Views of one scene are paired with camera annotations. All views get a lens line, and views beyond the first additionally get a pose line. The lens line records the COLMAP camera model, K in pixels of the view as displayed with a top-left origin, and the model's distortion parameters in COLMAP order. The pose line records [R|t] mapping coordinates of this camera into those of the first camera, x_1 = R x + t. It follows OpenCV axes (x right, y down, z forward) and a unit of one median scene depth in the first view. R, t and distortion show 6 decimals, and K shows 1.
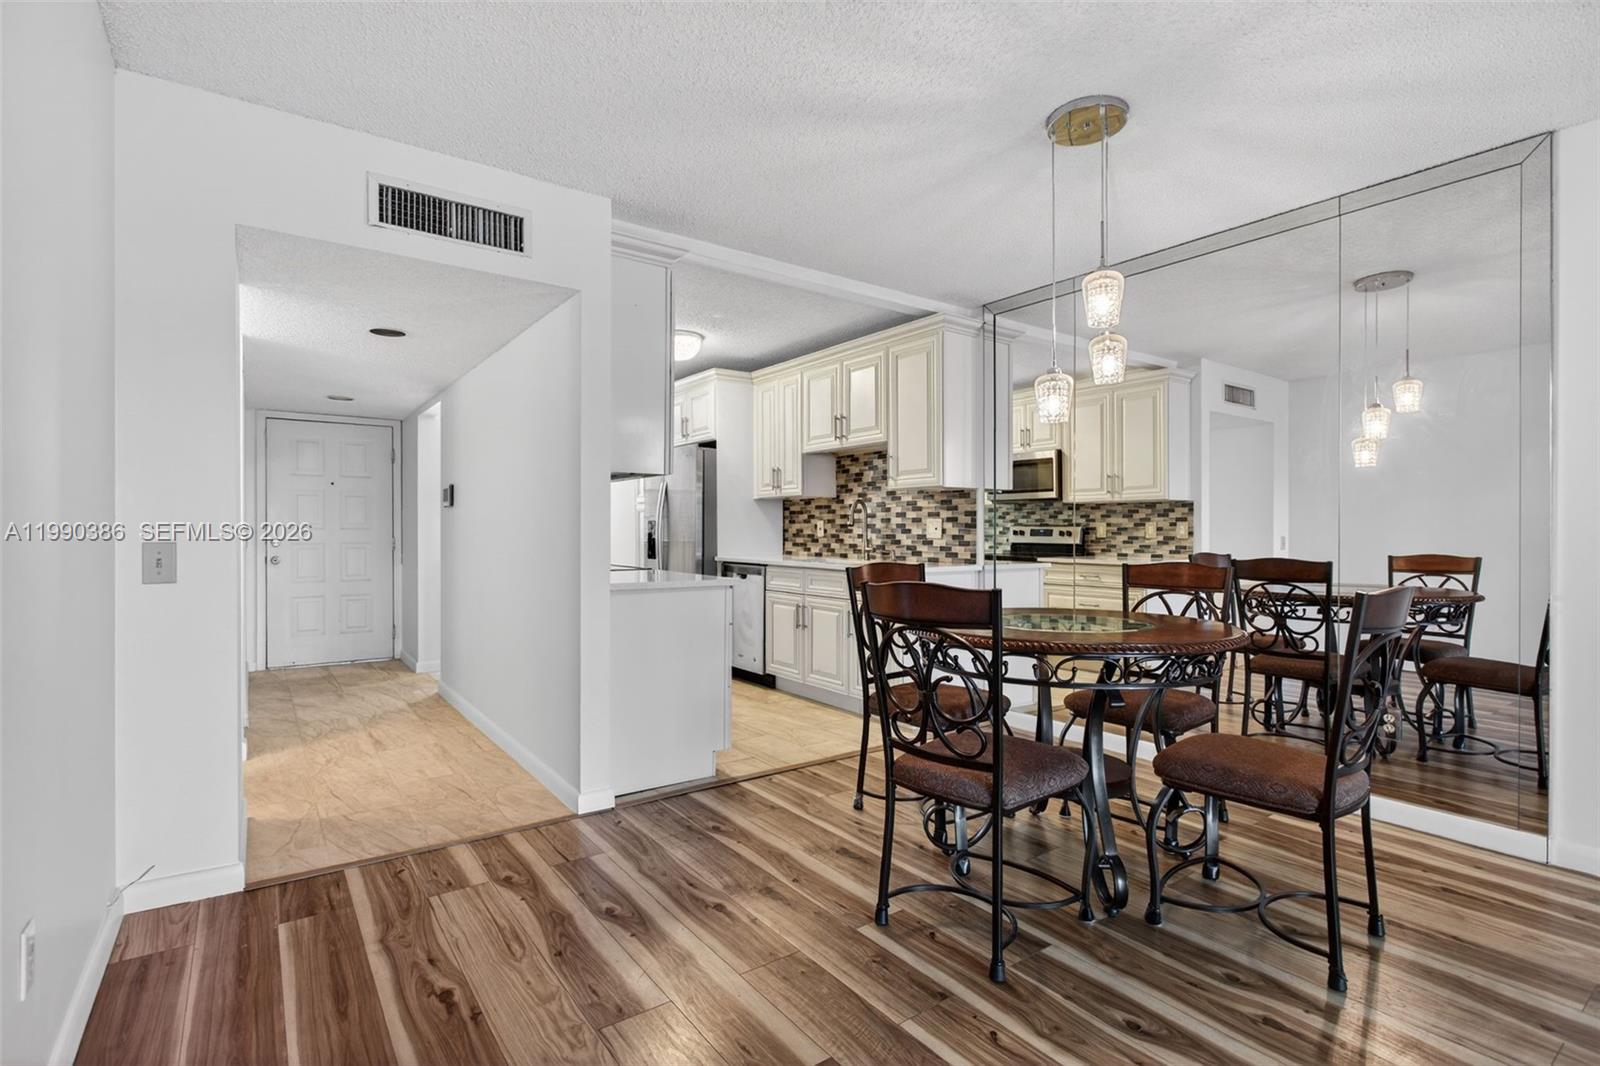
lens RADIAL K [[772.1, 0, 800.3], [0, 772.1, 539.5], [0, 0, 1]] dist [-0.000754, -0.000135]
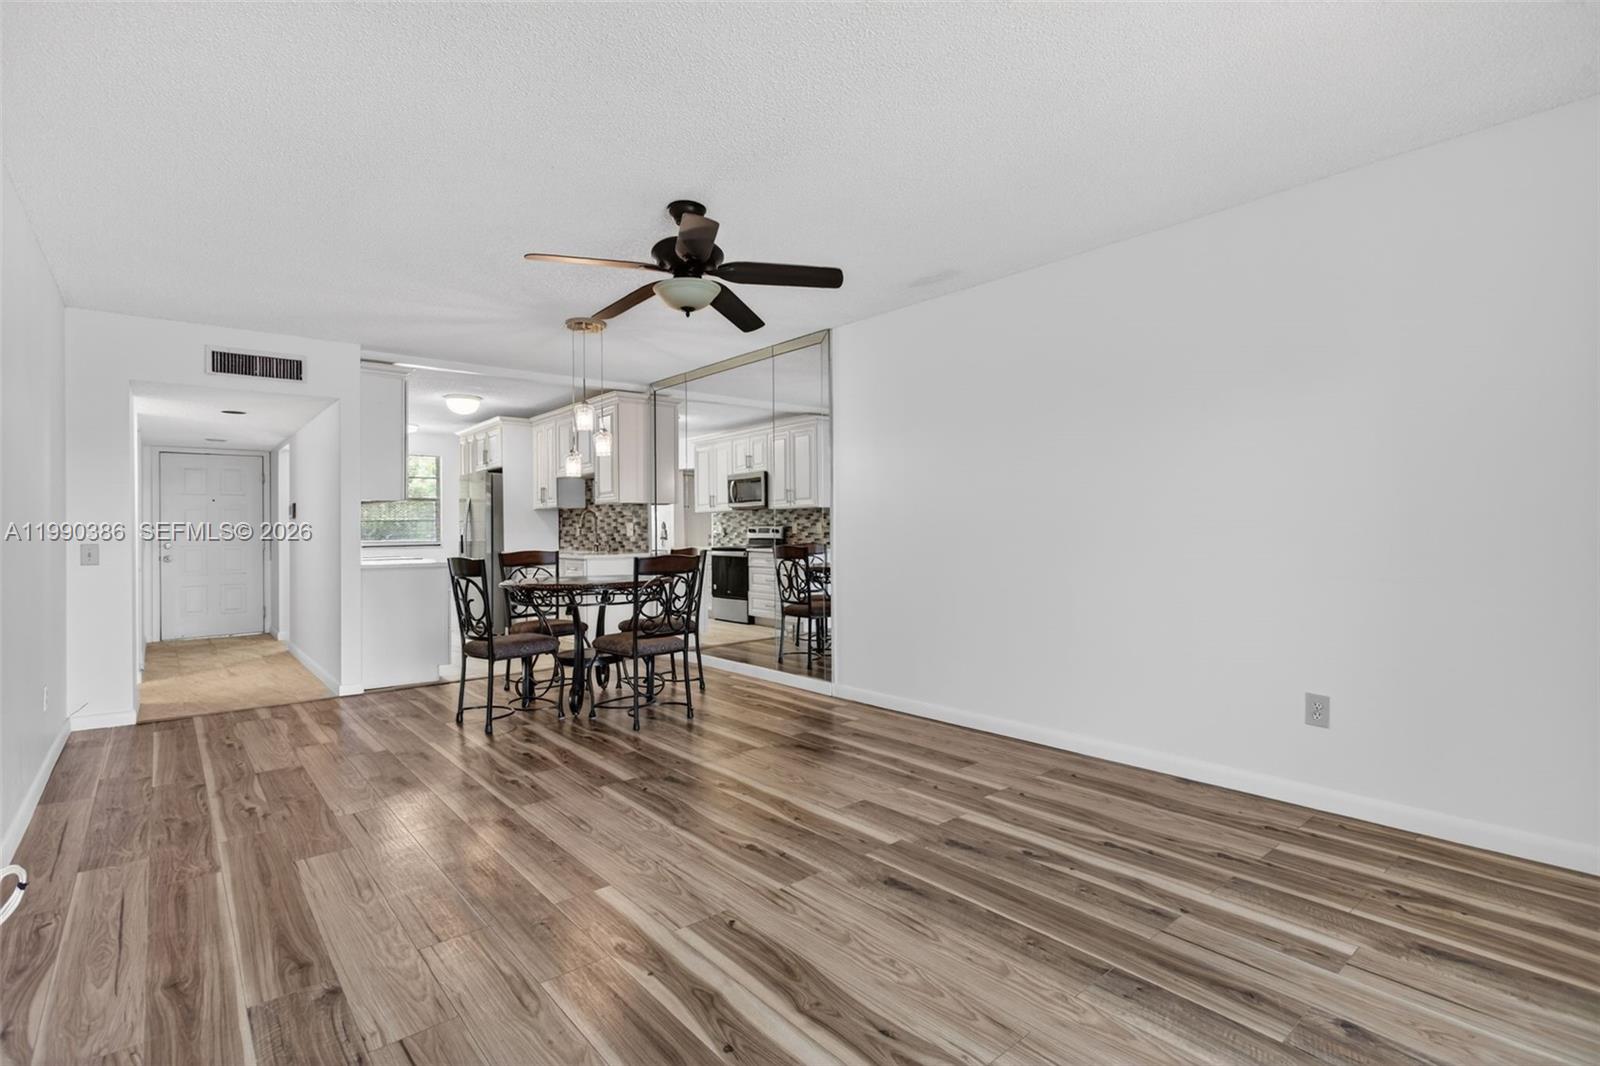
lens RADIAL K [[774.1, 0, 803.2], [0, 774.1, 526.5], [0, 0, 1]] dist [-0.003418, 0.000746]
pose [[0.997048, -0.011861, 0.075857, 0.392232], [0.012900, 0.999829, -0.013228, 0.004083], [-0.075687, 0.014167, 0.997031, -0.518151]]
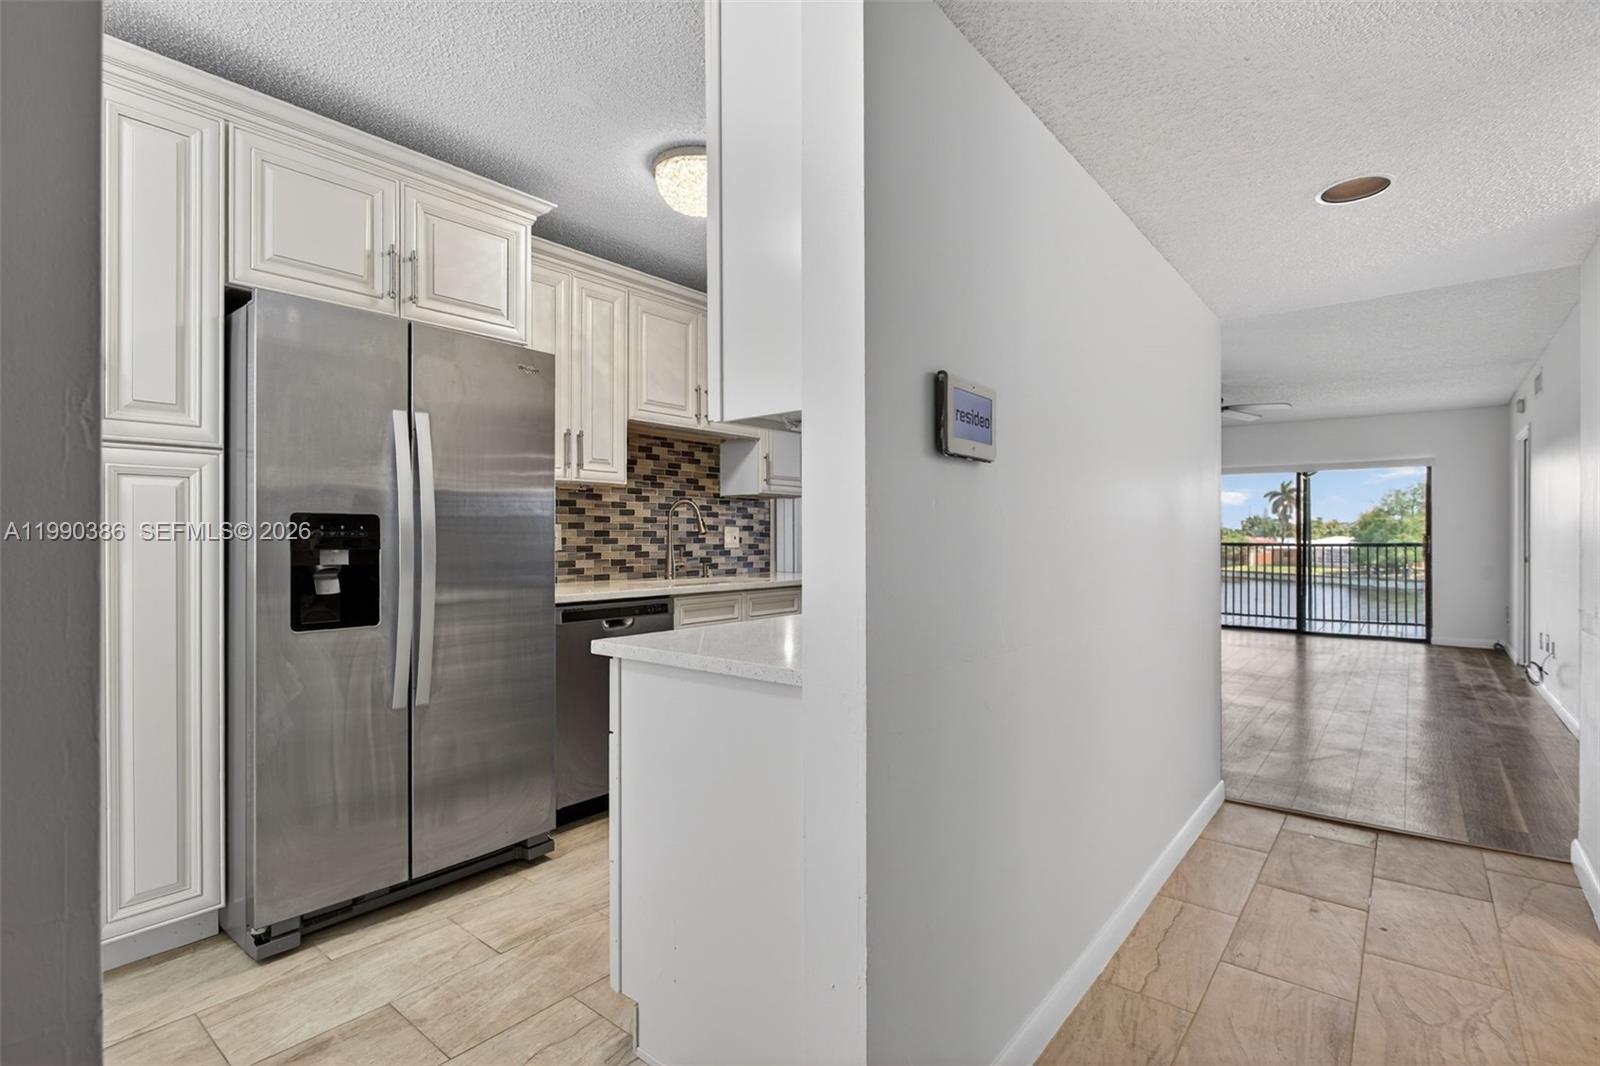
lens RADIAL K [[772.1, 0, 800.3], [0, 772.1, 539.5], [0, 0, 1]] dist [-0.000754, -0.000135]
pose [[-0.276170, -0.003519, 0.961102, -0.732582], [0.010515, 0.999922, 0.006682, -0.017015], [-0.961051, 0.011951, -0.276111, 1.170345]]
